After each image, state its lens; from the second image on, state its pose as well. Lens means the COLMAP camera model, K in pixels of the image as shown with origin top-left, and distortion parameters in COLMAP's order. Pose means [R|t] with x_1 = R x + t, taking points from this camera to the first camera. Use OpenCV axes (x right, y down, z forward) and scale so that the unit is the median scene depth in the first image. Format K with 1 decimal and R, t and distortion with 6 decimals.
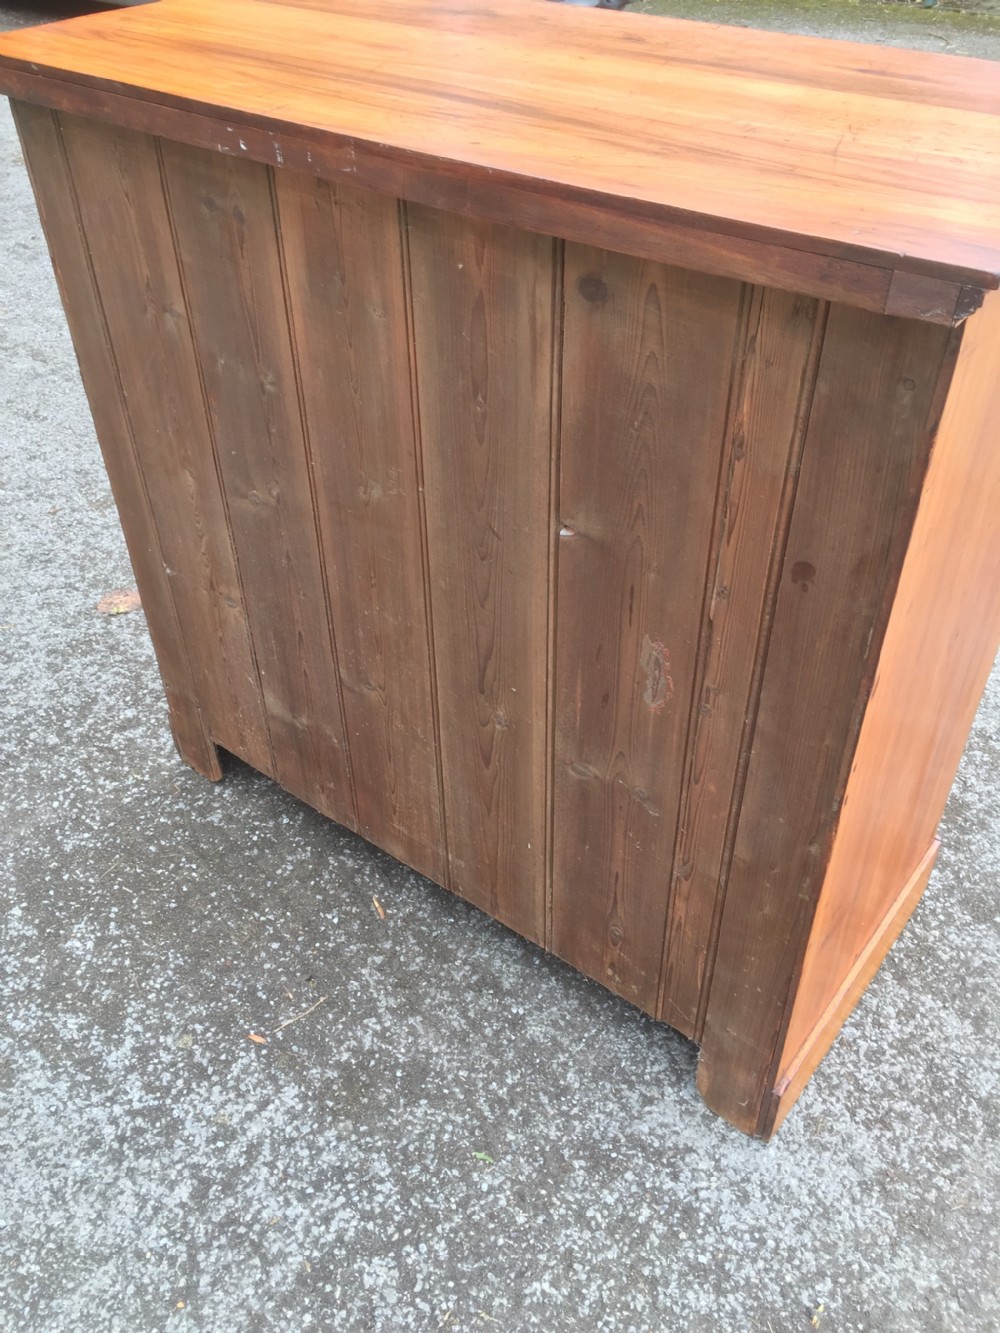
lens RADIAL K [[1146.0, 0, 499.5], [0, 1146.0, 638.6], [0, 0, 1]] dist [0.086208, -0.116597]
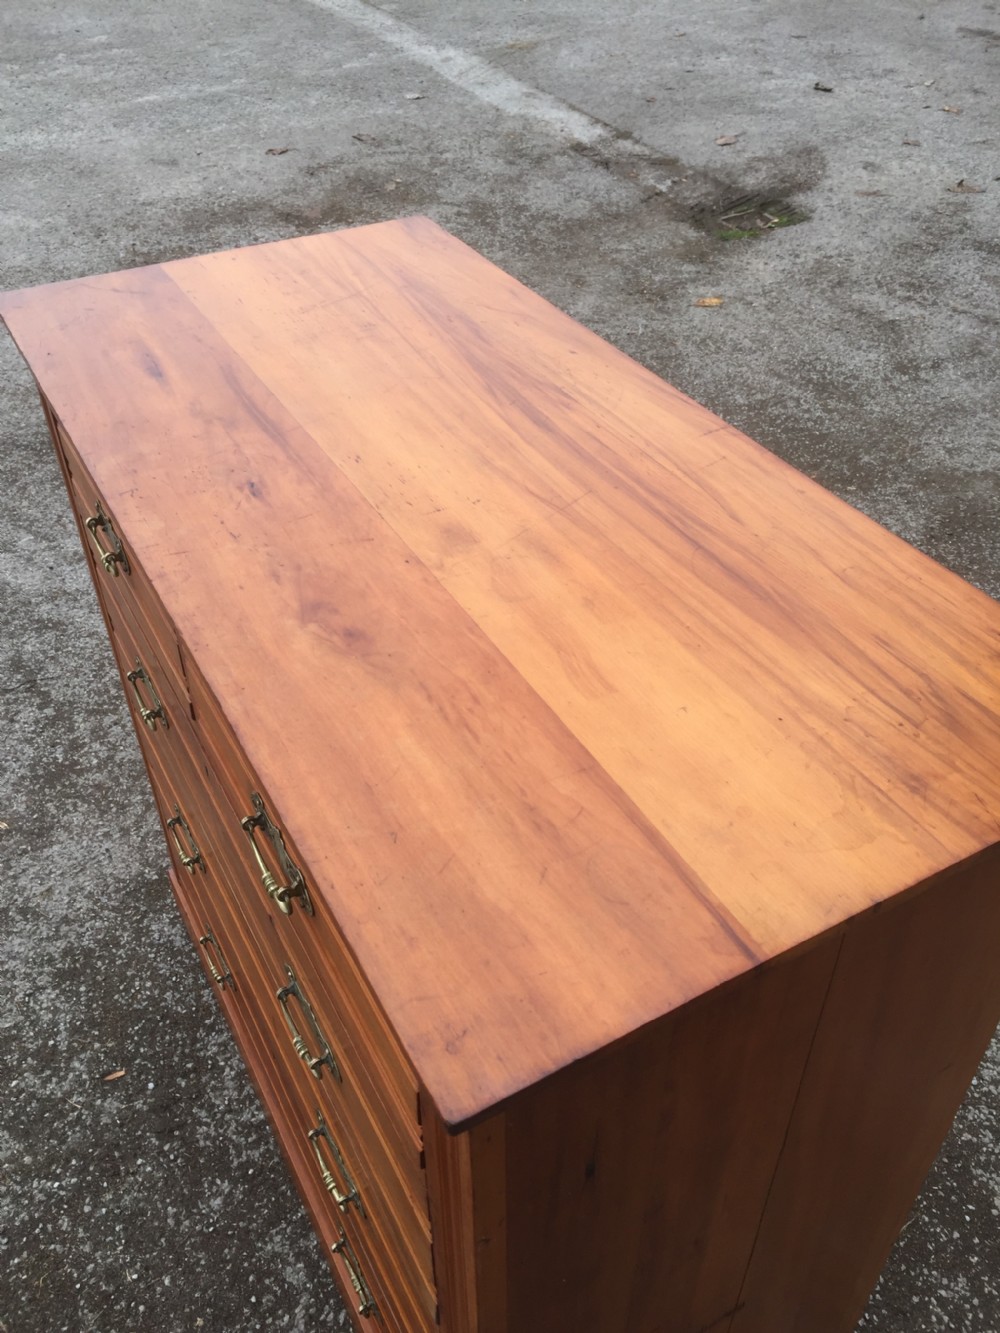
lens RADIAL K [[1146.0, 0, 502.4], [0, 1146.0, 645.4], [0, 0, 1]] dist [0.086208, -0.116597]
pose [[-0.924079, -0.229410, 0.305695, -0.279581], [0.247794, 0.249348, 0.936175, -1.051352], [-0.290993, 0.940849, -0.173571, 1.036899]]
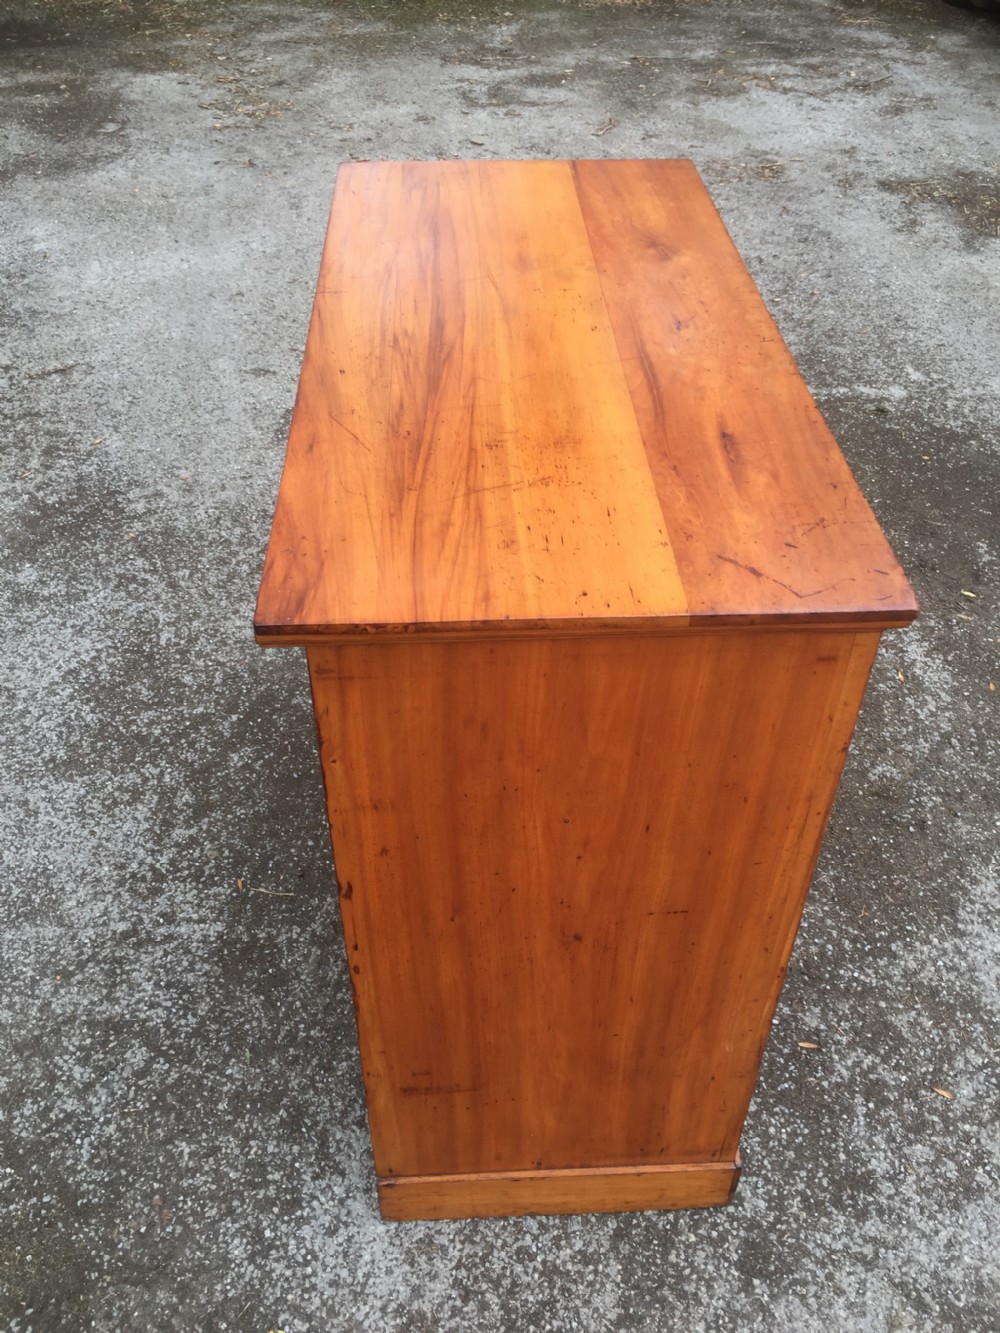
lens RADIAL K [[1146.0, 0, 515.4], [0, 1146.0, 620.8], [0, 0, 1]] dist [0.086208, -0.116597]
pose [[0.659210, 0.489014, -0.571234, 0.686101], [-0.484723, 0.857111, 0.174368, -0.342883], [0.574879, 0.161945, 0.802052, 0.049773]]
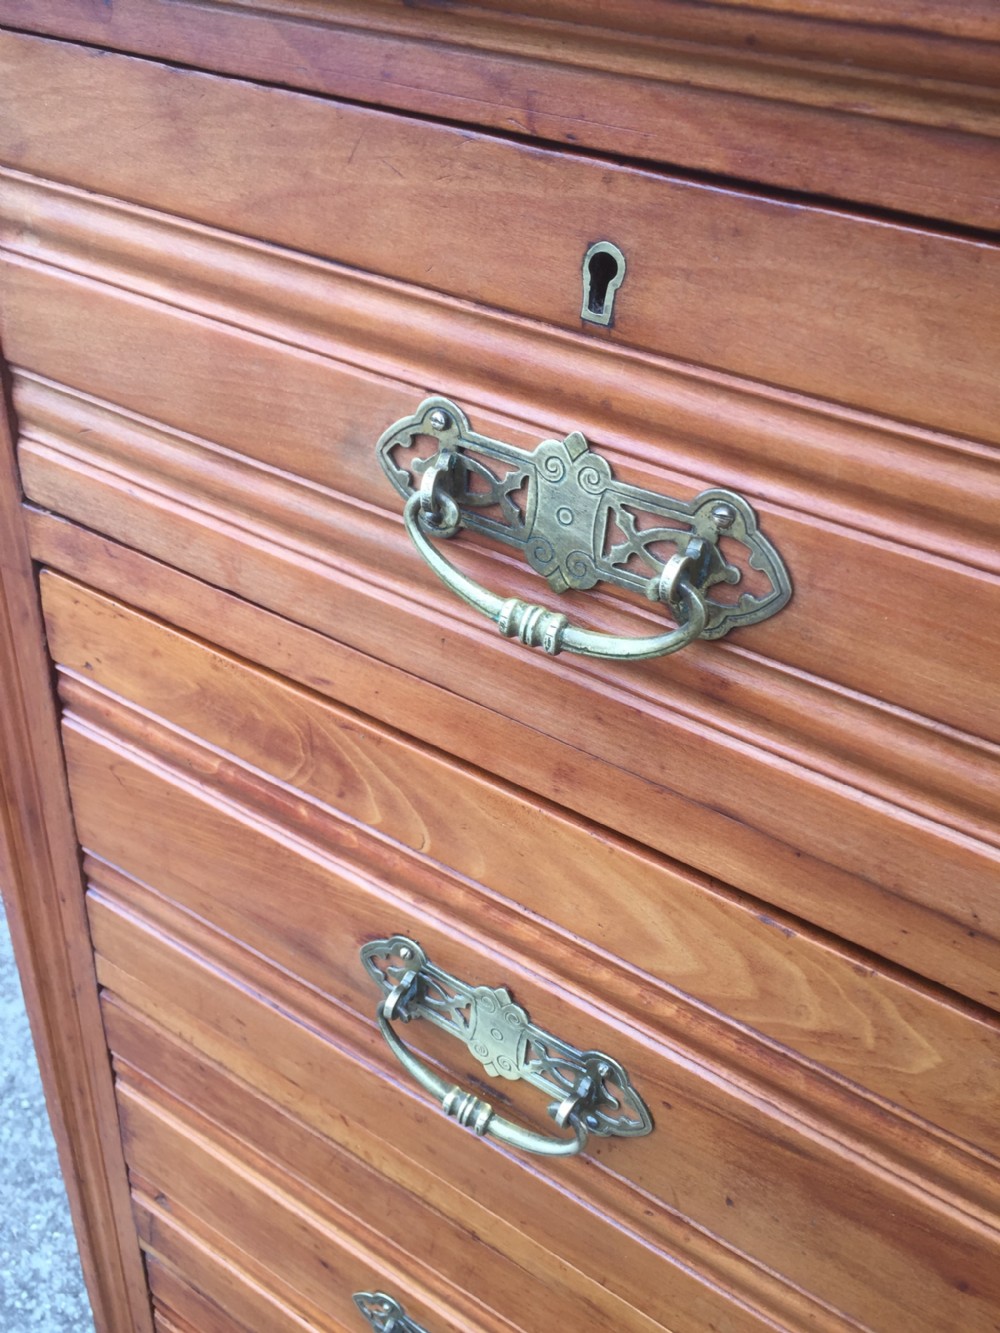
lens RADIAL K [[1146.0, 0, 507.0], [0, 1146.0, 657.0], [0, 0, 1]] dist [0.086208, -0.116597]
pose [[-0.992009, -0.001793, -0.126153, 0.301226], [-0.120705, 0.304472, 0.944842, -0.535615], [0.036715, 0.952520, -0.302256, 0.993748]]
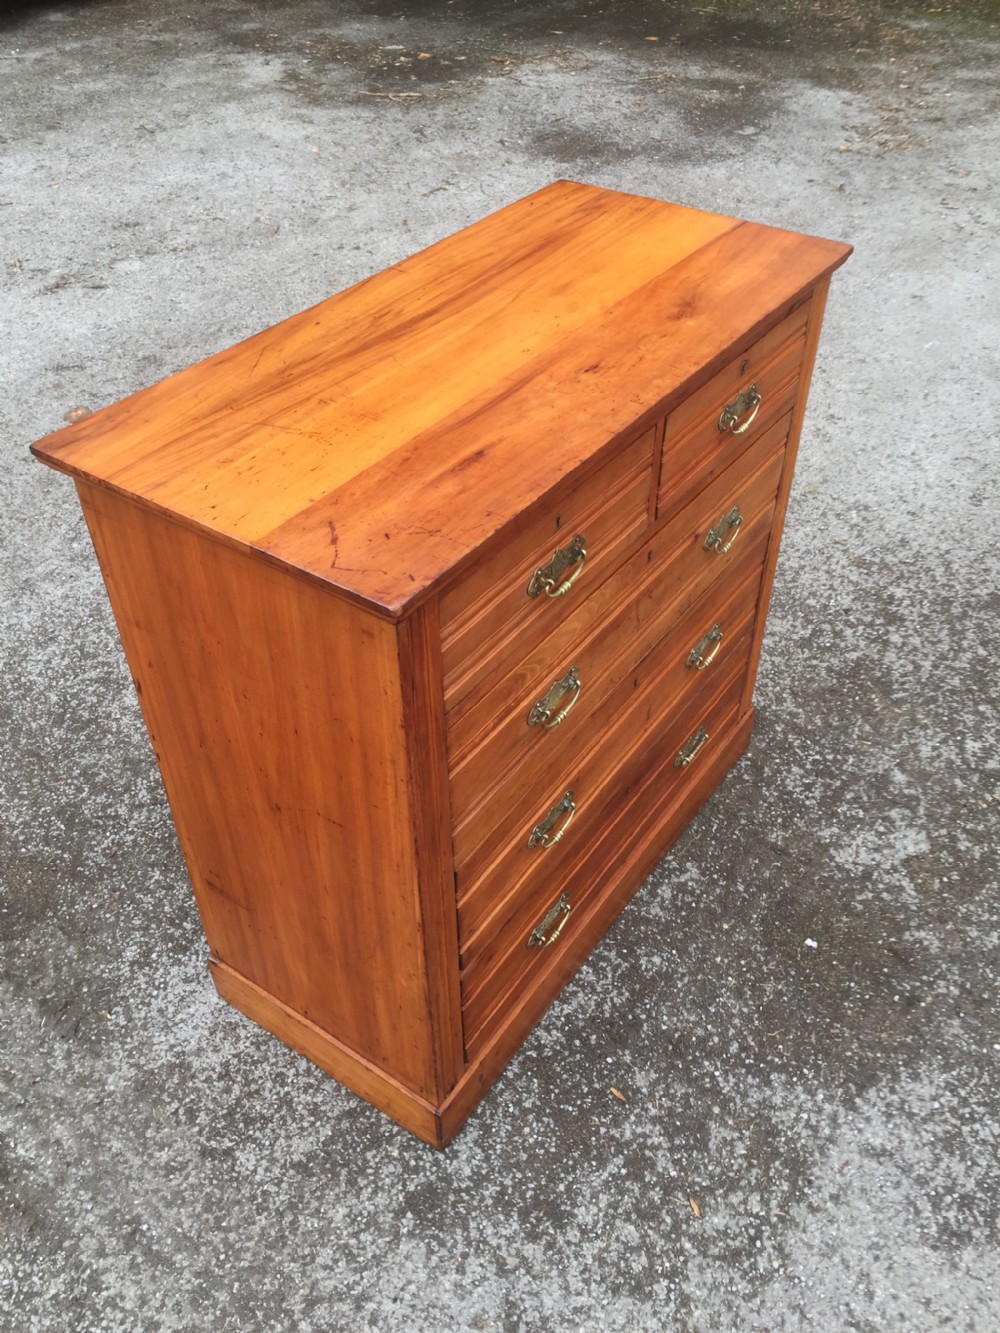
lens RADIAL K [[1146.0, 0, 514.5], [0, 1146.0, 638.5], [0, 0, 1]] dist [0.086208, -0.116597]
pose [[0.060808, 0.645681, -0.761182, 1.064242], [-0.620102, 0.622014, 0.478092, -0.760509], [0.782161, 0.442938, 0.438212, 0.457952]]
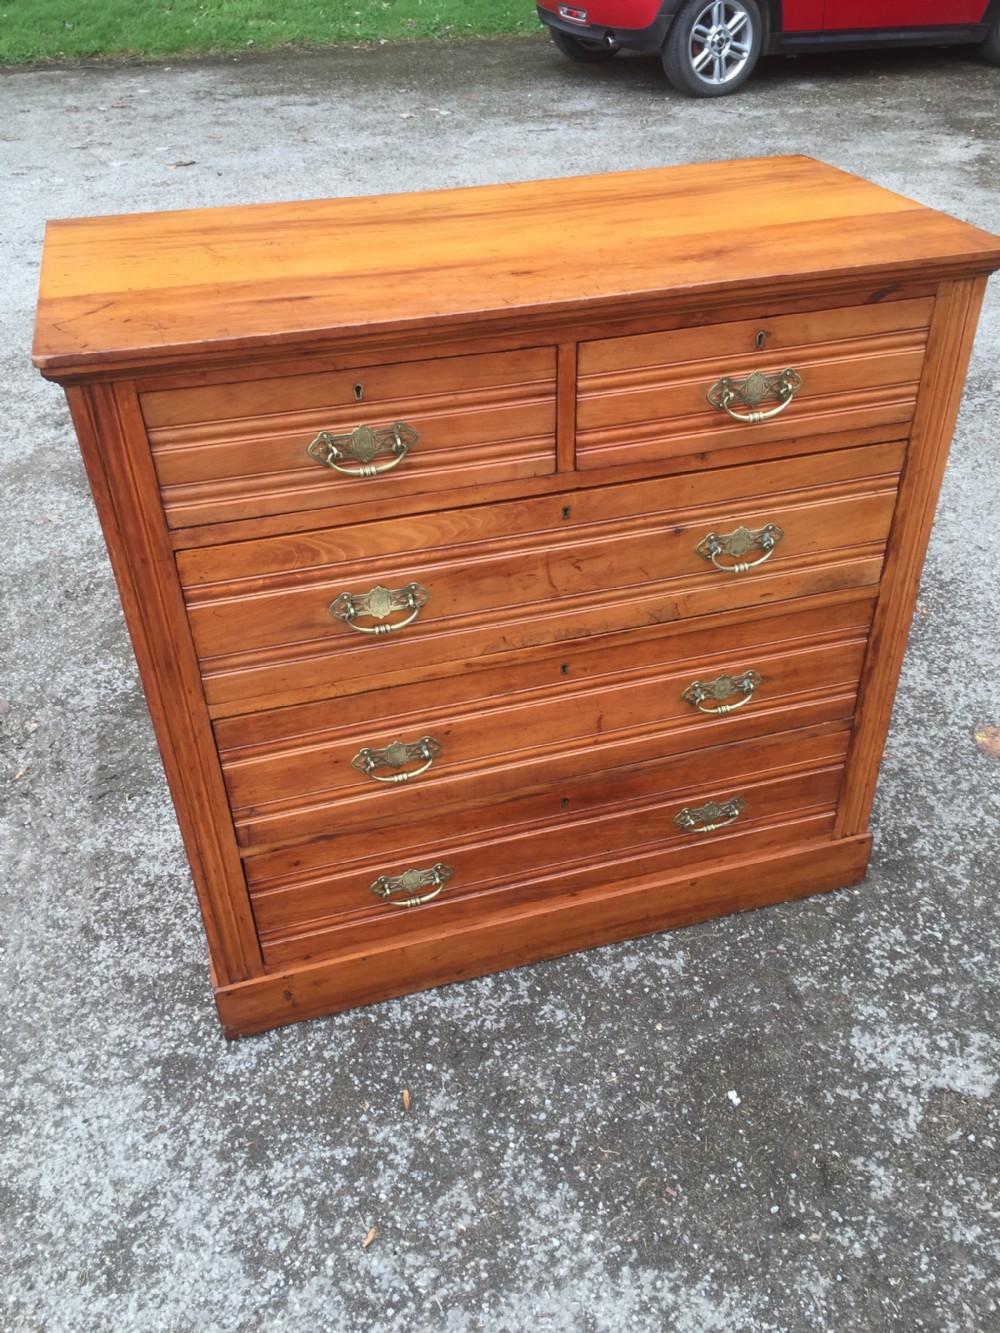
lens RADIAL K [[1146.0, 0, 511.8], [0, 1146.0, 664.9], [0, 0, 1]] dist [0.086208, -0.116597]
pose [[-0.576349, 0.492835, -0.651870, 0.886562], [-0.484232, 0.436604, 0.758219, -1.022540], [0.658286, 0.752656, -0.012990, 1.127230]]
